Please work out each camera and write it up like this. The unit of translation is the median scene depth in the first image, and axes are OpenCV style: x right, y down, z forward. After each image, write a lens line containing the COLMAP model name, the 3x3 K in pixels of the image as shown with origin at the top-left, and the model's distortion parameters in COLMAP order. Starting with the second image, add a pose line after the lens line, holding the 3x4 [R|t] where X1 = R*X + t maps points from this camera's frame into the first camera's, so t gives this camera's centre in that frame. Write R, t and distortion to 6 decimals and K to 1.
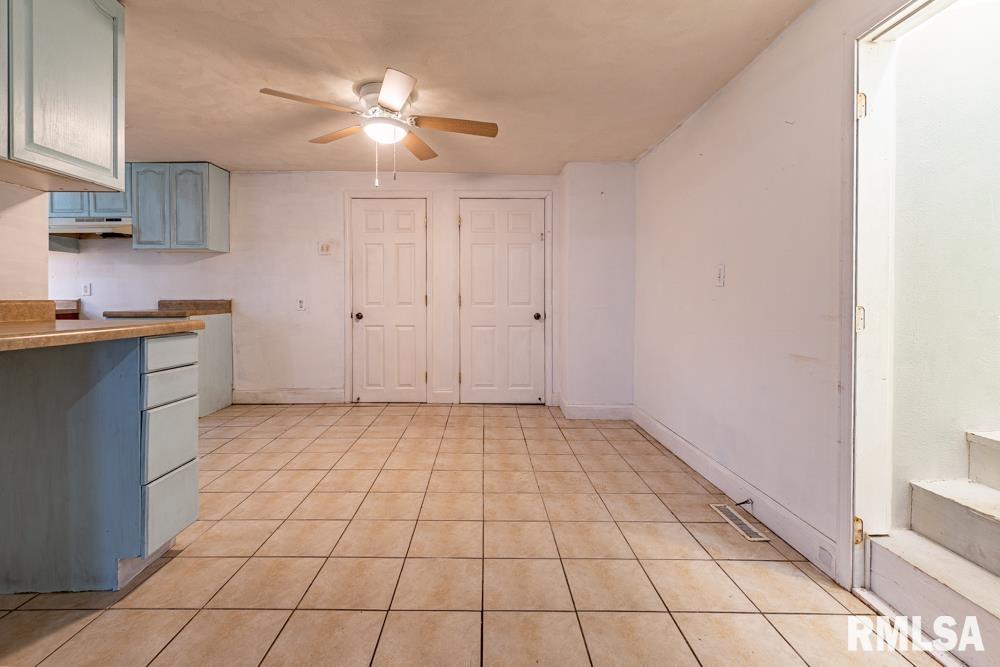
lens RADIAL K [[437.3, 0, 497.3], [0, 437.3, 331.4], [0, 0, 1]] dist [-0.000736, -0.000064]
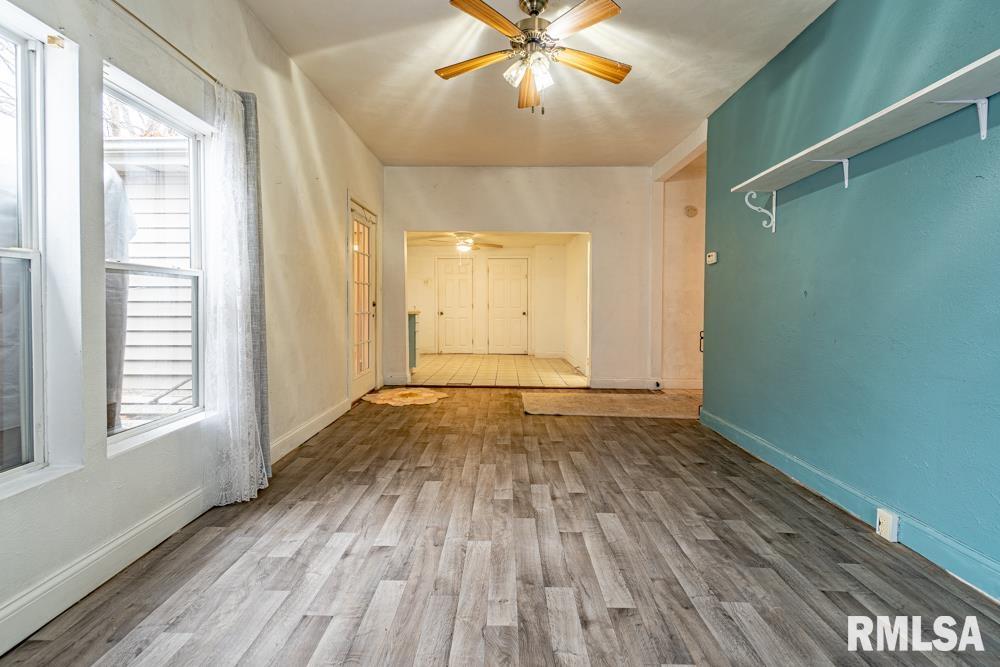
lens RADIAL K [[437.3, 0, 500.1], [0, 437.3, 329.7], [0, 0, 1]] dist [-0.000736, -0.000064]
pose [[0.999478, 0.001371, -0.032284, 0.043836], [-0.001102, 0.999965, 0.008351, 0.027984], [0.032294, -0.008311, 0.999444, -1.158033]]
